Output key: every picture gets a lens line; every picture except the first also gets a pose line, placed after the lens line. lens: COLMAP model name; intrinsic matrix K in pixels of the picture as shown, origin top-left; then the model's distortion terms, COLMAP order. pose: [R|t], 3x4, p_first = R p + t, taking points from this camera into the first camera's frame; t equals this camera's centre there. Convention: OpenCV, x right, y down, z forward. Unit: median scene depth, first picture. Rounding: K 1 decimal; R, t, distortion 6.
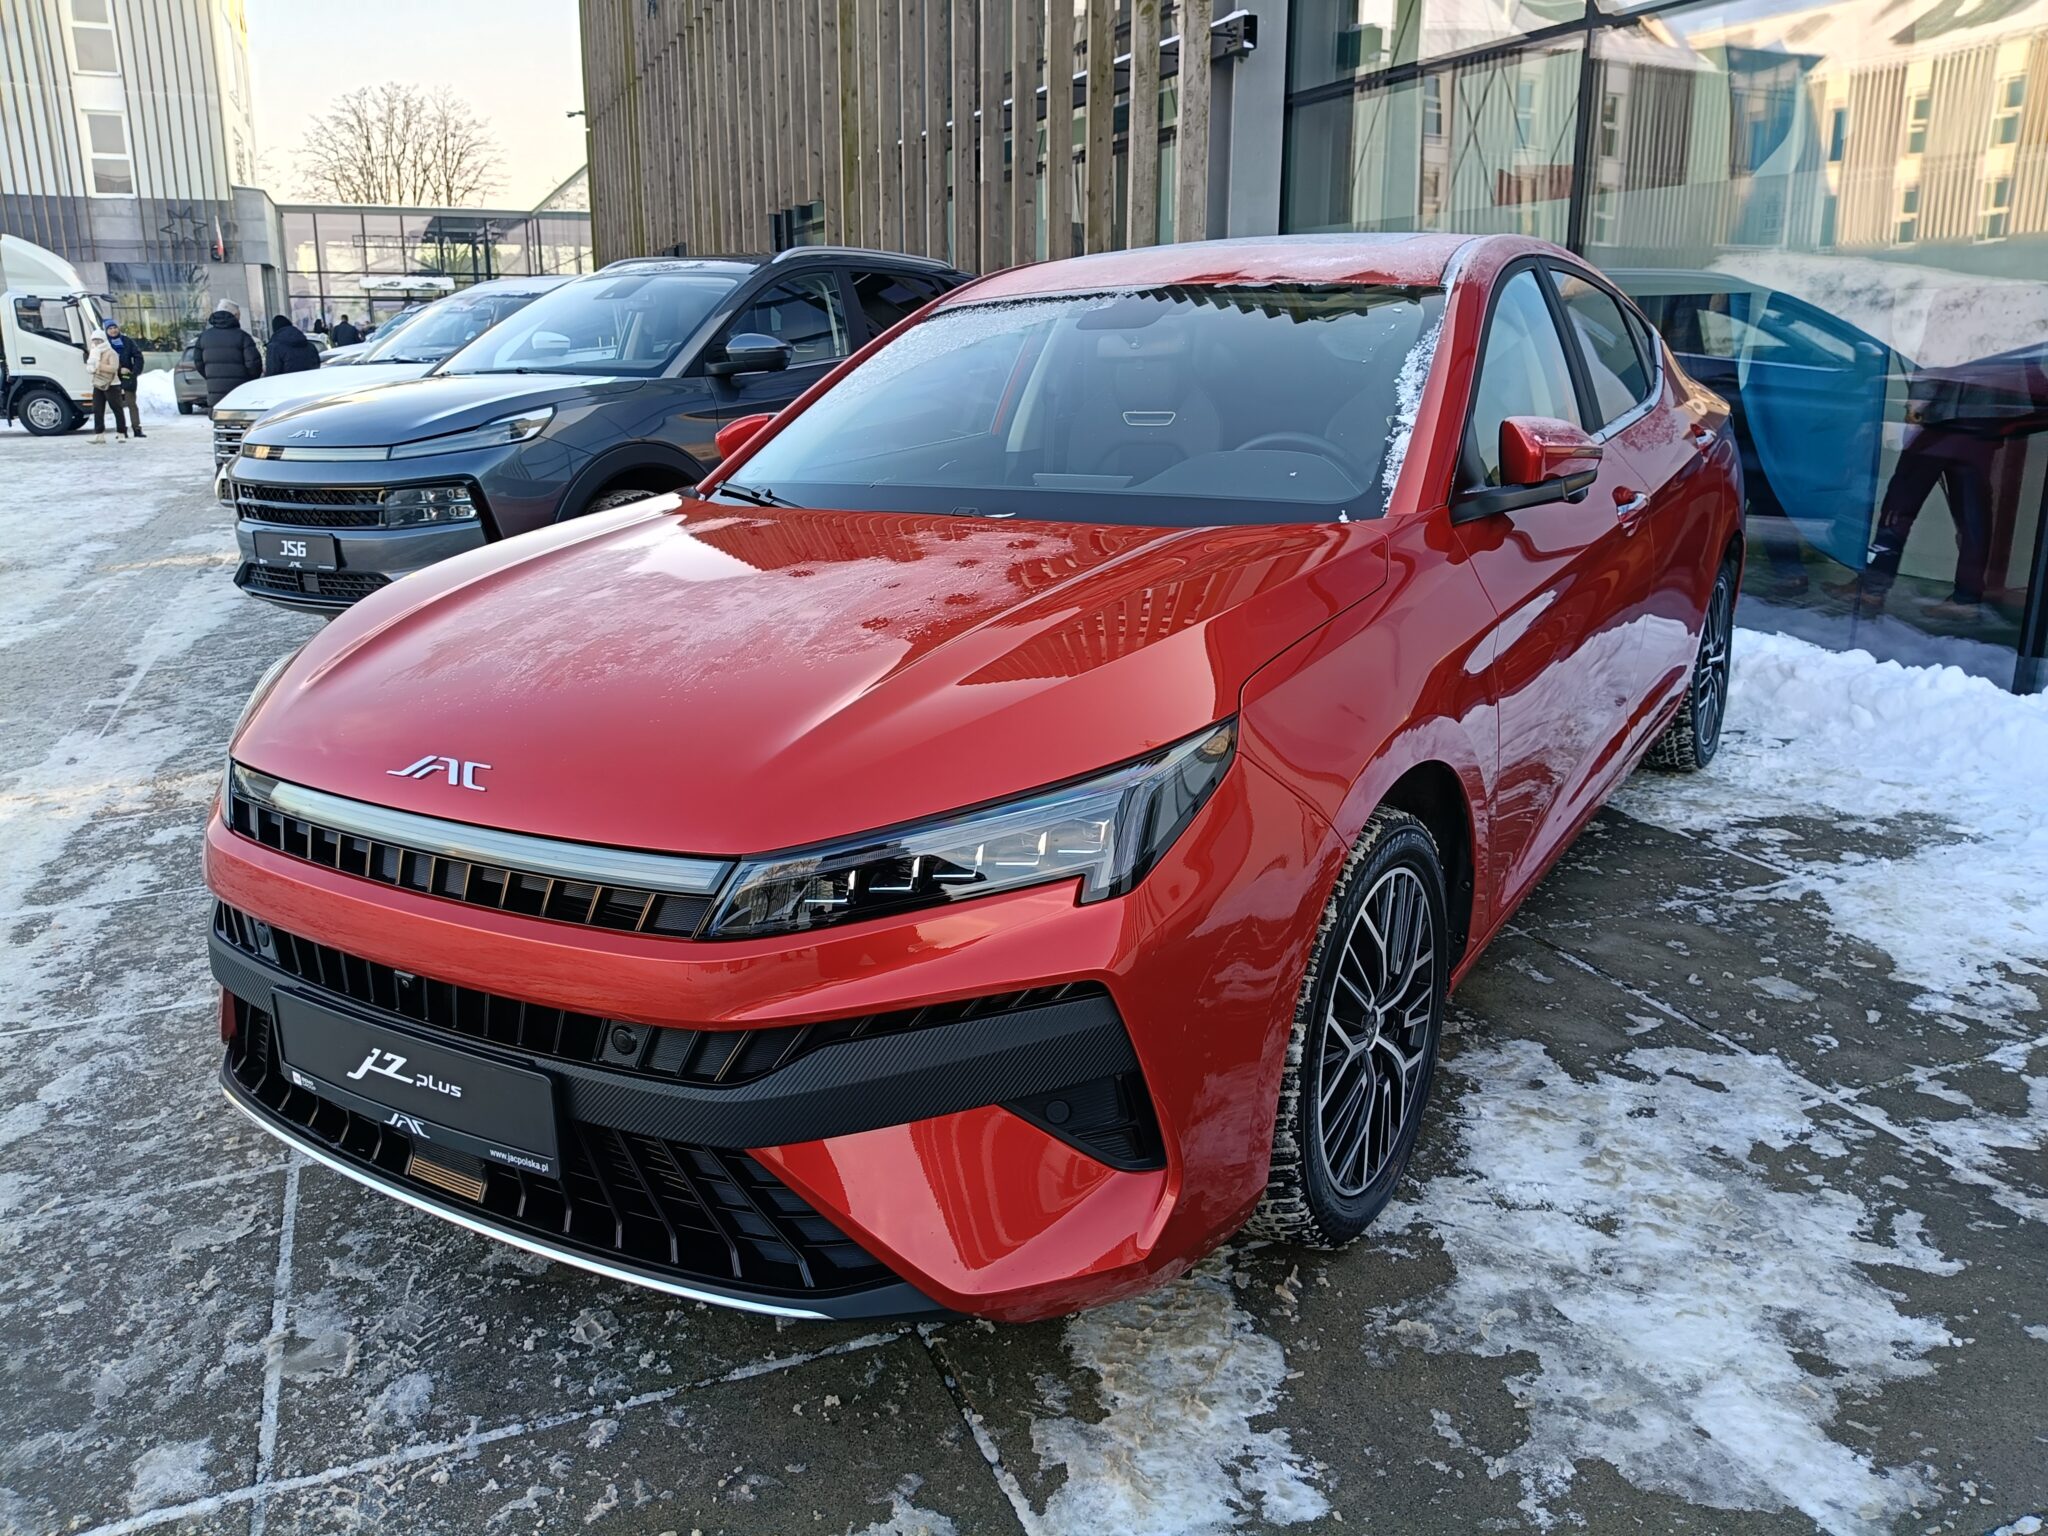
lens RADIAL K [[1564.1, 0, 1024.0], [0, 1564.1, 768.0], [0, 0, 1]] dist [-0.010856, -0.008064]
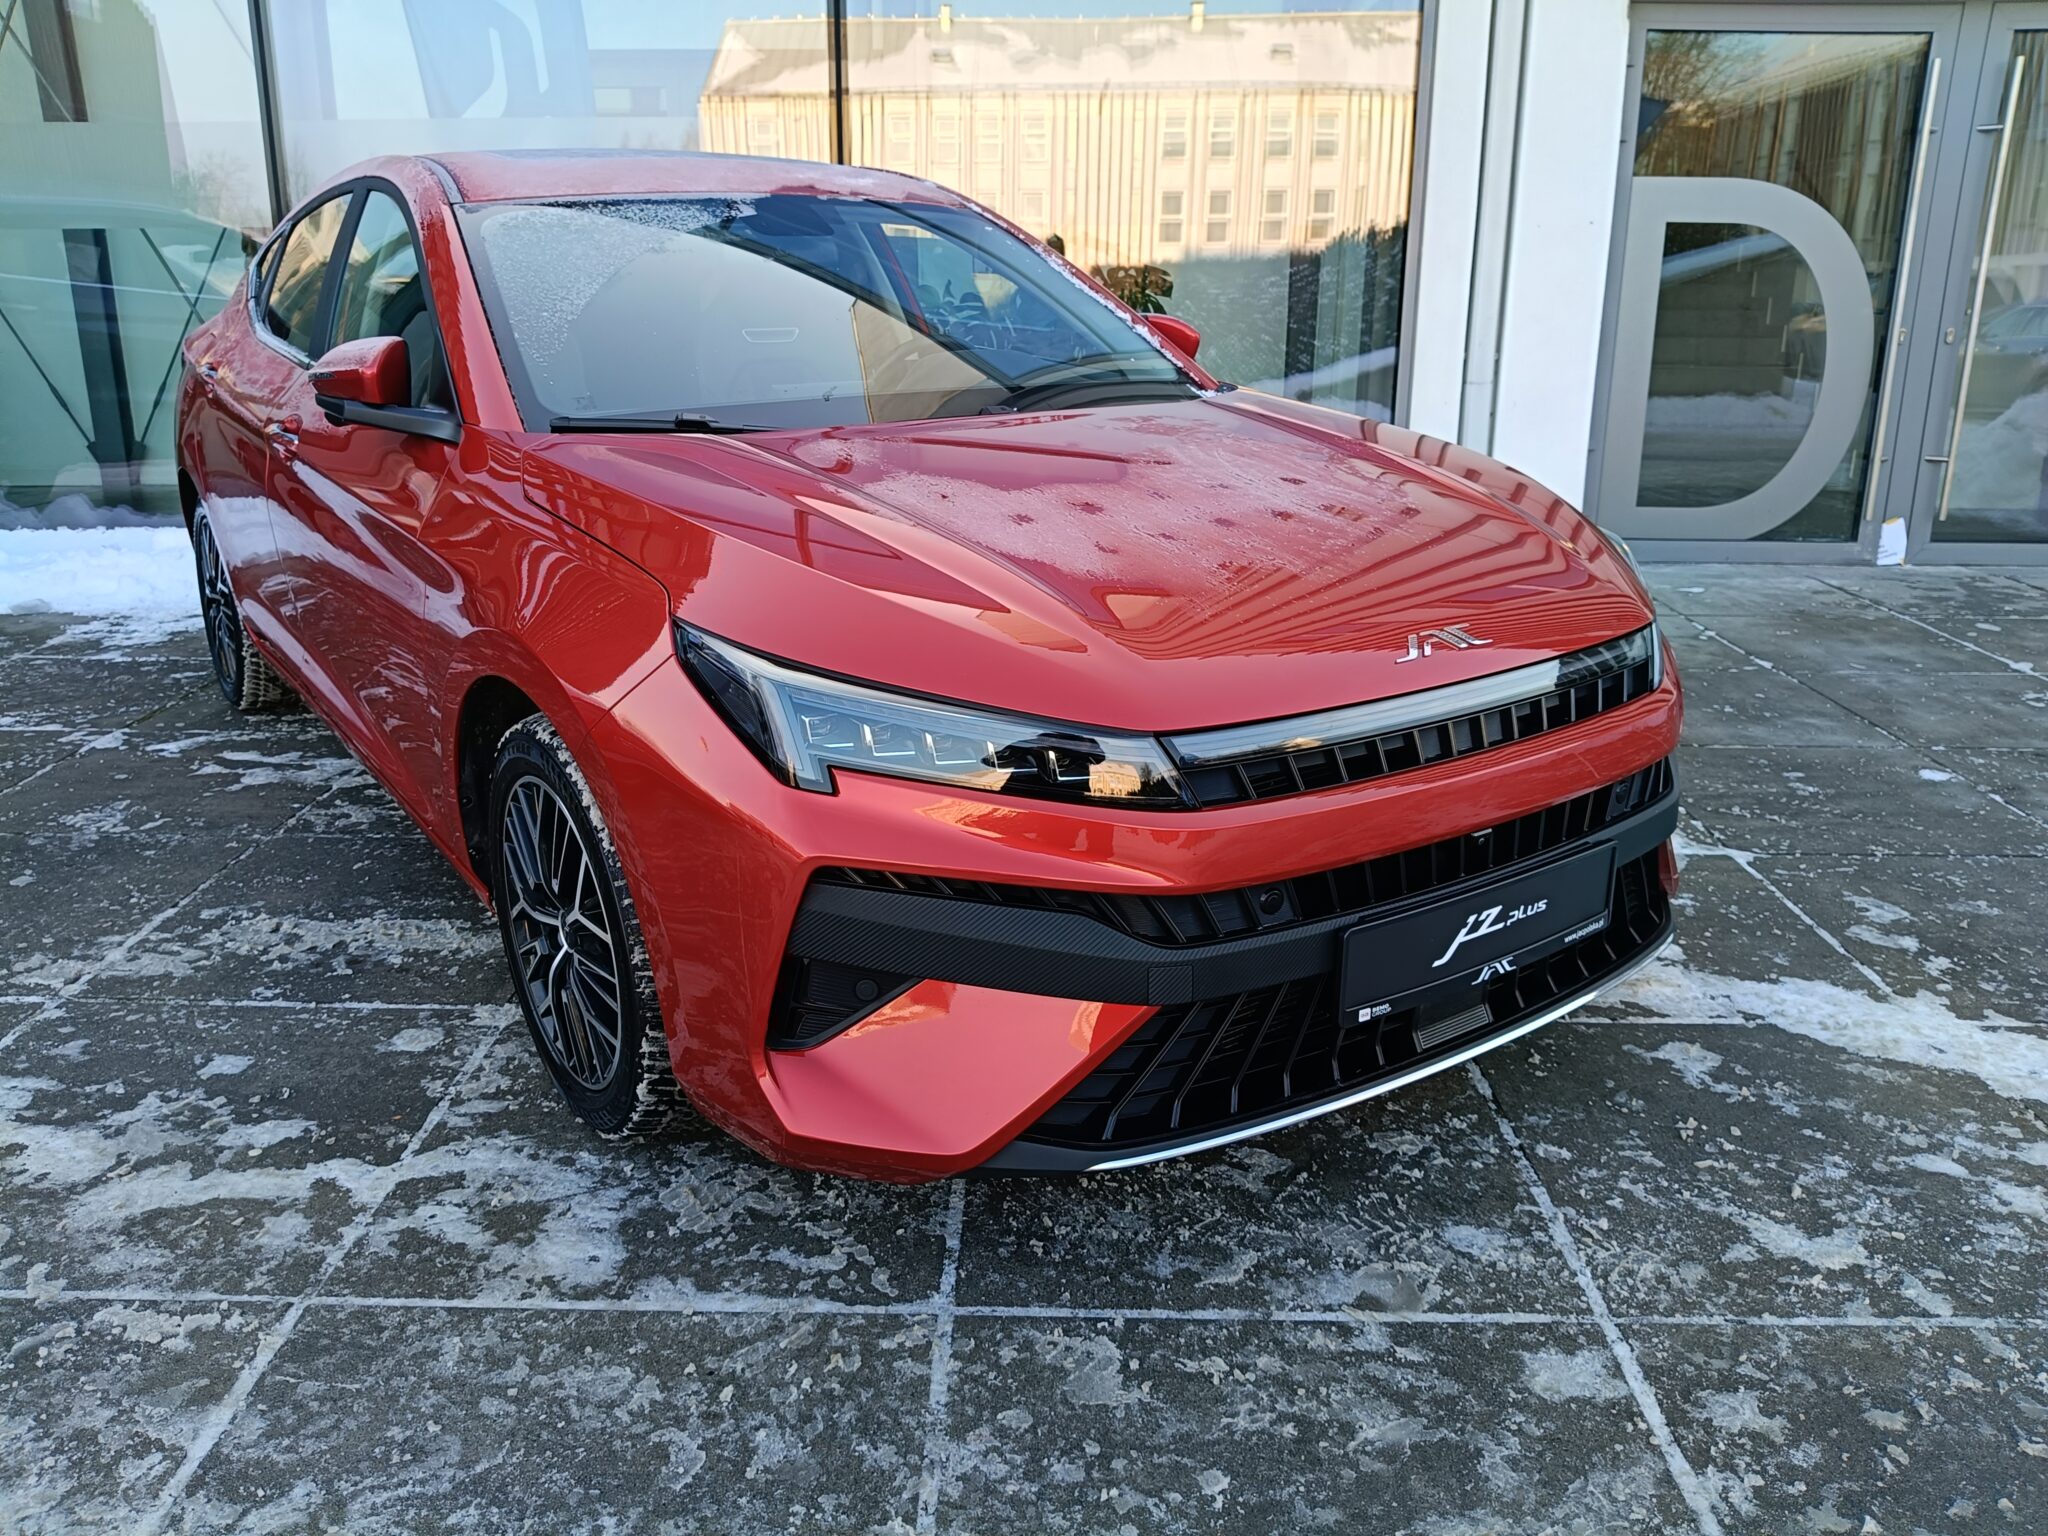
lens RADIAL K [[1569.4, 0, 1024.0], [0, 1569.4, 768.0], [0, 0, 1]] dist [0.024494, -0.091166]
pose [[0.383760, -0.266106, 0.884260, -0.981270], [0.236419, 0.953977, 0.184483, -0.121051], [-0.892656, 0.138259, 0.429011, 0.555387]]
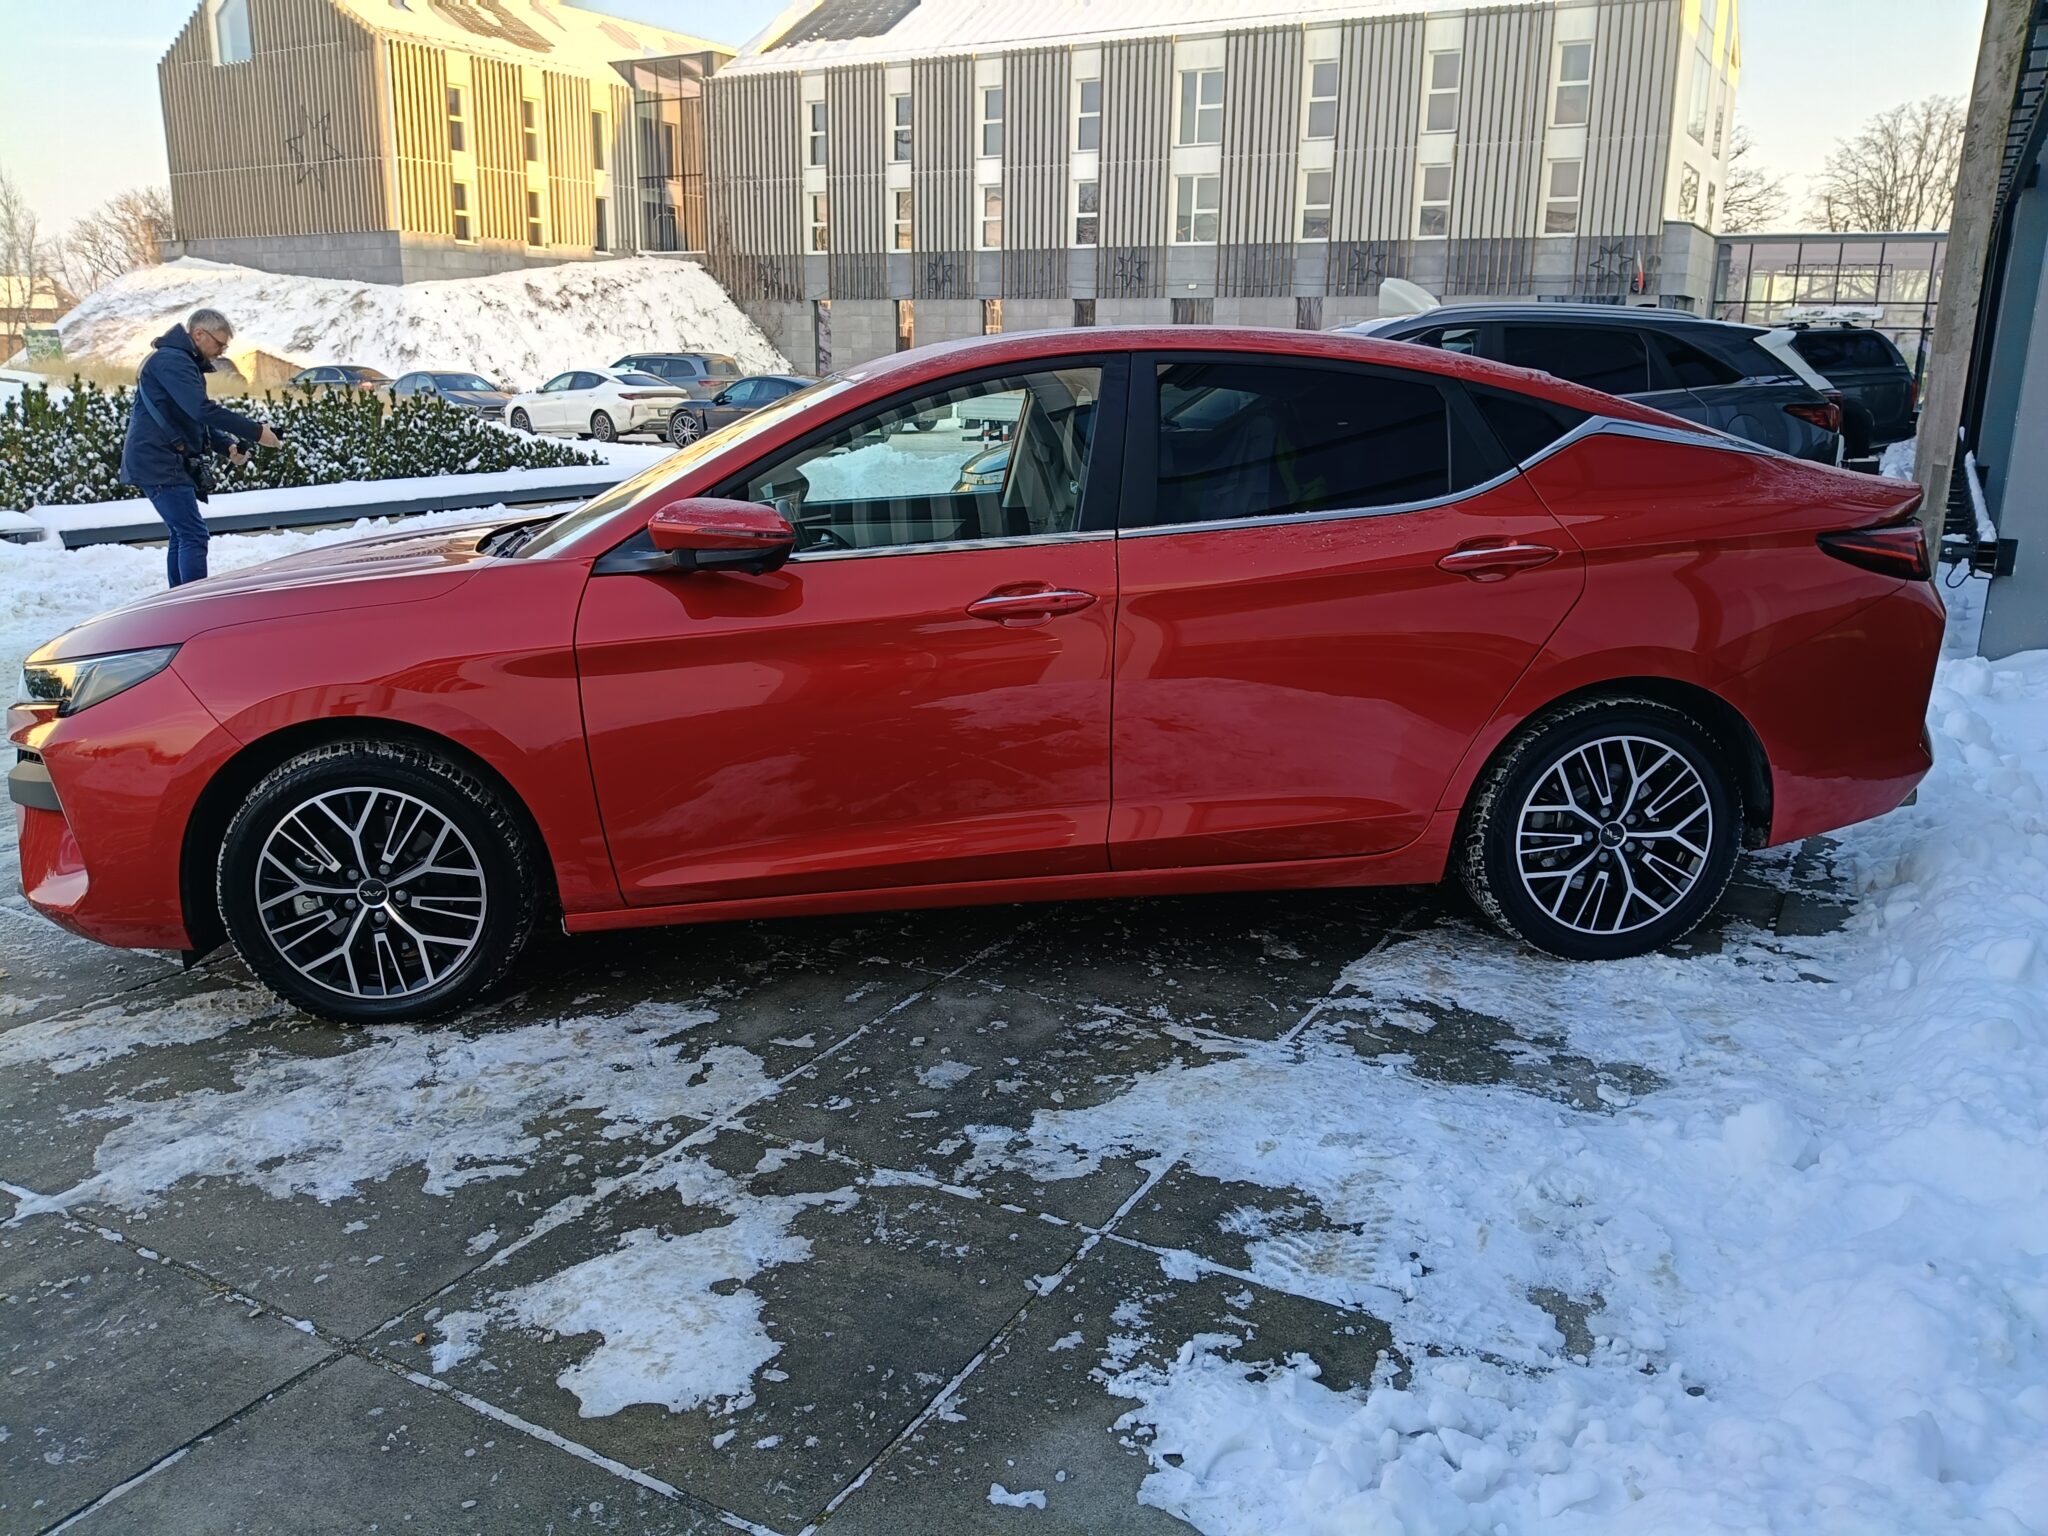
lens RADIAL K [[1565.5, 0, 999.7], [0, 1565.5, 764.3], [0, 0, 1]] dist [0.029534, -0.089631]
pose [[0.611247, 0.200399, -0.765648, 1.393822], [-0.213594, 0.973285, 0.084224, -0.164507], [0.762072, 0.112057, 0.637722, 0.405101]]
